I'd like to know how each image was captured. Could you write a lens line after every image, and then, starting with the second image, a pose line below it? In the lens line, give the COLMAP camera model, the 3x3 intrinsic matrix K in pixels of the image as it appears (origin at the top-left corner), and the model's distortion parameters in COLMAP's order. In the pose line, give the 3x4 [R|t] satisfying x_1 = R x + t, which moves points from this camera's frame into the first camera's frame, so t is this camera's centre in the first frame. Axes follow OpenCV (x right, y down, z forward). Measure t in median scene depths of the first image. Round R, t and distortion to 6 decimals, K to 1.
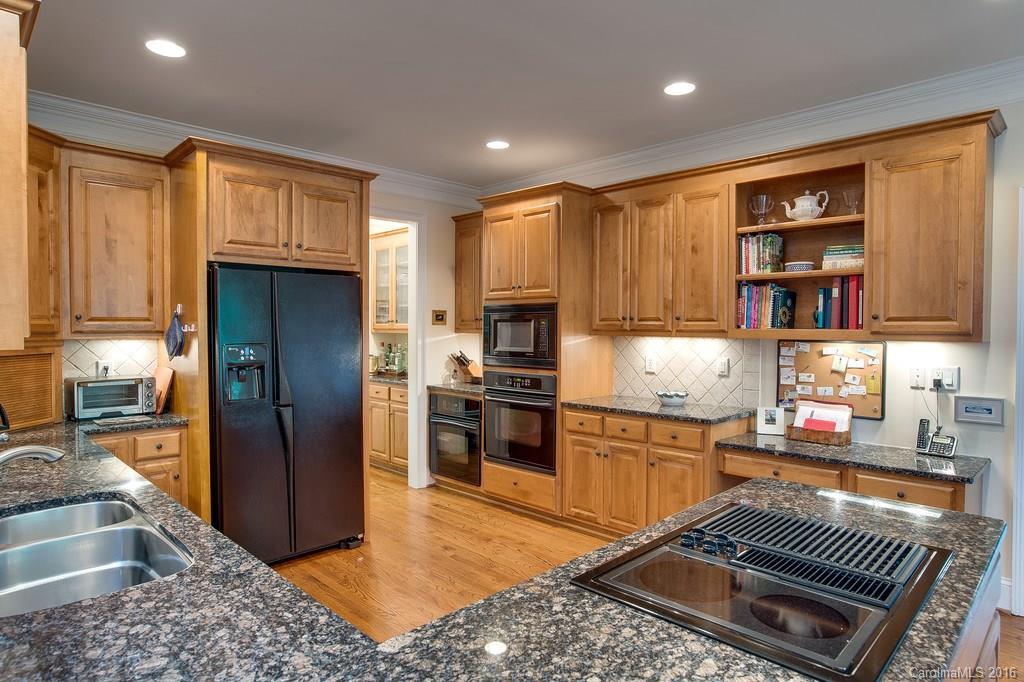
lens RADIAL K [[588.9, 0, 509.0], [0, 588.9, 337.5], [0, 0, 1]] dist [-0.008670, -0.000865]
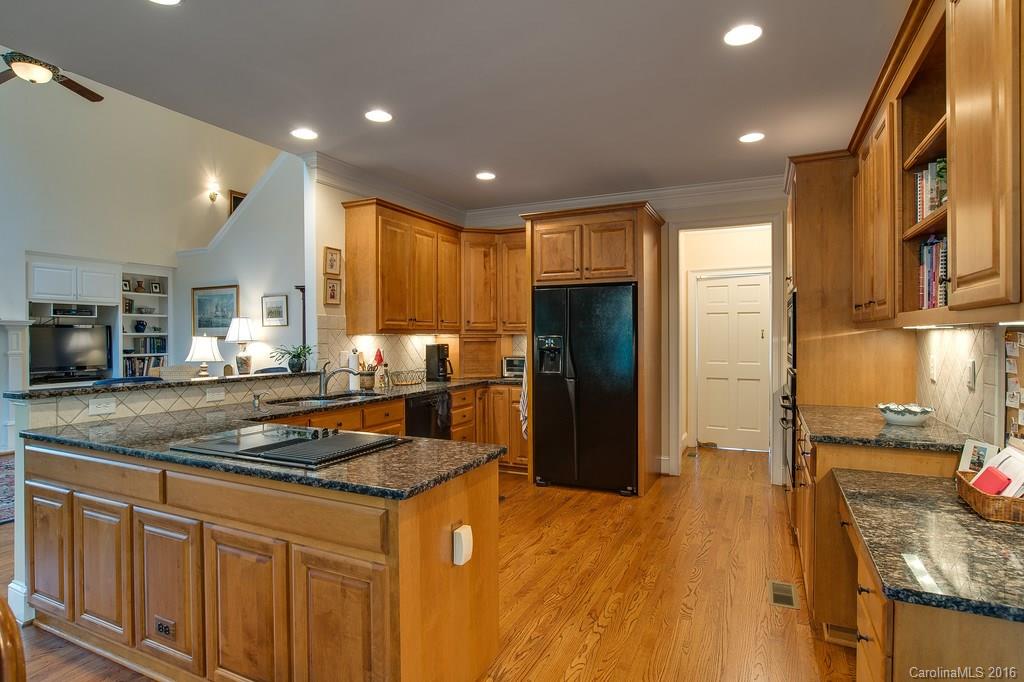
lens RADIAL K [[532.4, 0, 514.3], [0, 532.4, 339.3], [0, 0, 1]] dist [-0.036620, 0.001854]
pose [[0.361003, 0.001654, -0.932563, 0.799609], [-0.012103, 0.999923, -0.002911, 0.022679], [0.932486, 0.012338, 0.360995, 0.382361]]
